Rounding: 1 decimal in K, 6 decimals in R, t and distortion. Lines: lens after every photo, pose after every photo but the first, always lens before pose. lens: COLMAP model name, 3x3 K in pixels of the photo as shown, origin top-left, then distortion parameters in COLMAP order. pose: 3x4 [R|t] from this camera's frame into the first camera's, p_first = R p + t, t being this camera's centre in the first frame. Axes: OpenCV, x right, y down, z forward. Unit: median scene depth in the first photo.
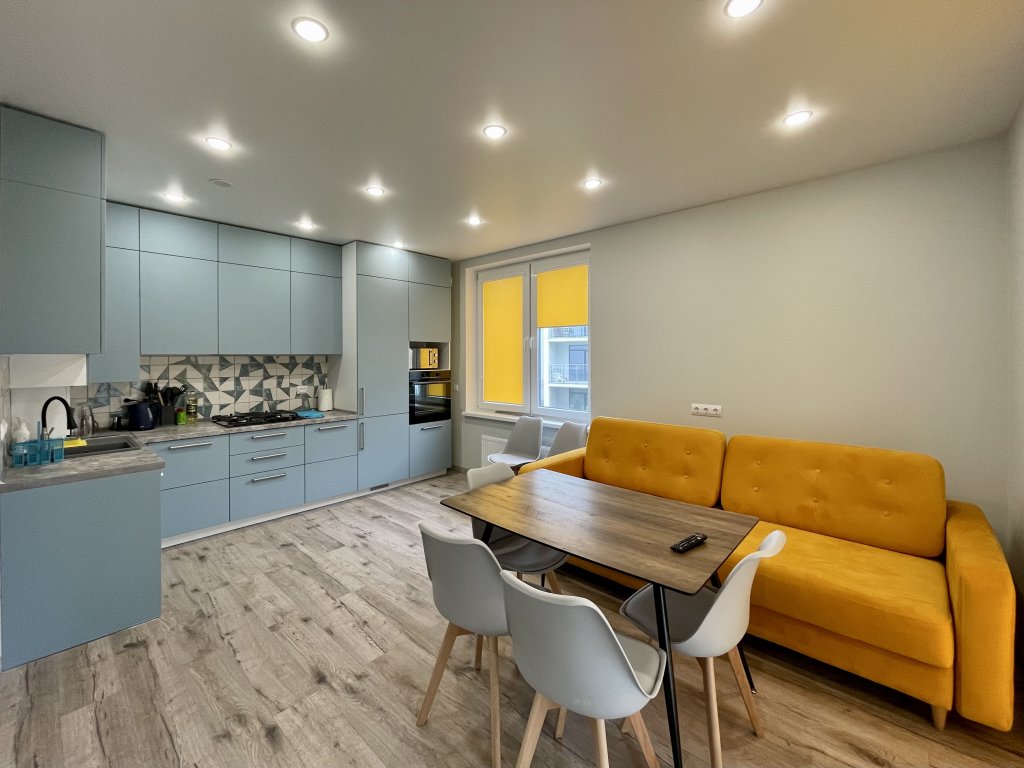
lens RADIAL K [[427.2, 0, 511.2], [0, 427.2, 363.0], [0, 0, 1]] dist [-0.002235, -0.000144]
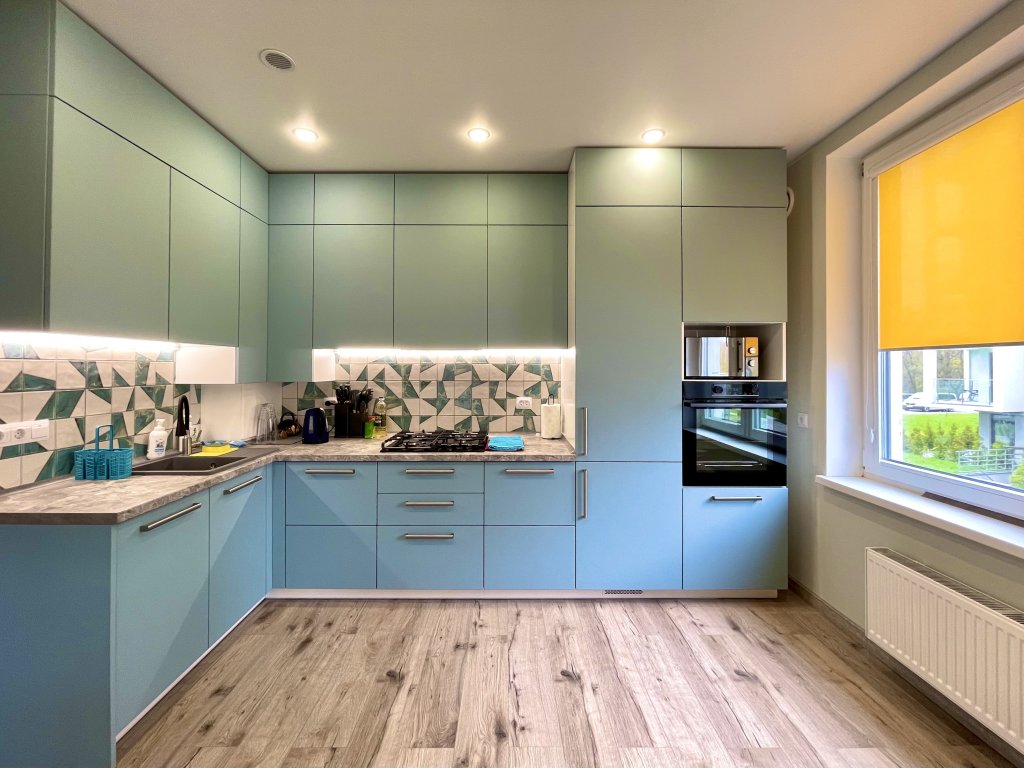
lens RADIAL K [[427.2, 0, 511.2], [0, 427.2, 363.0], [0, 0, 1]] dist [-0.002235, -0.000144]
pose [[0.674858, -0.000707, -0.737947, -0.000208], [-0.017056, 0.999717, -0.016555, 0.010767], [0.737750, 0.023758, 0.674655, 0.556673]]
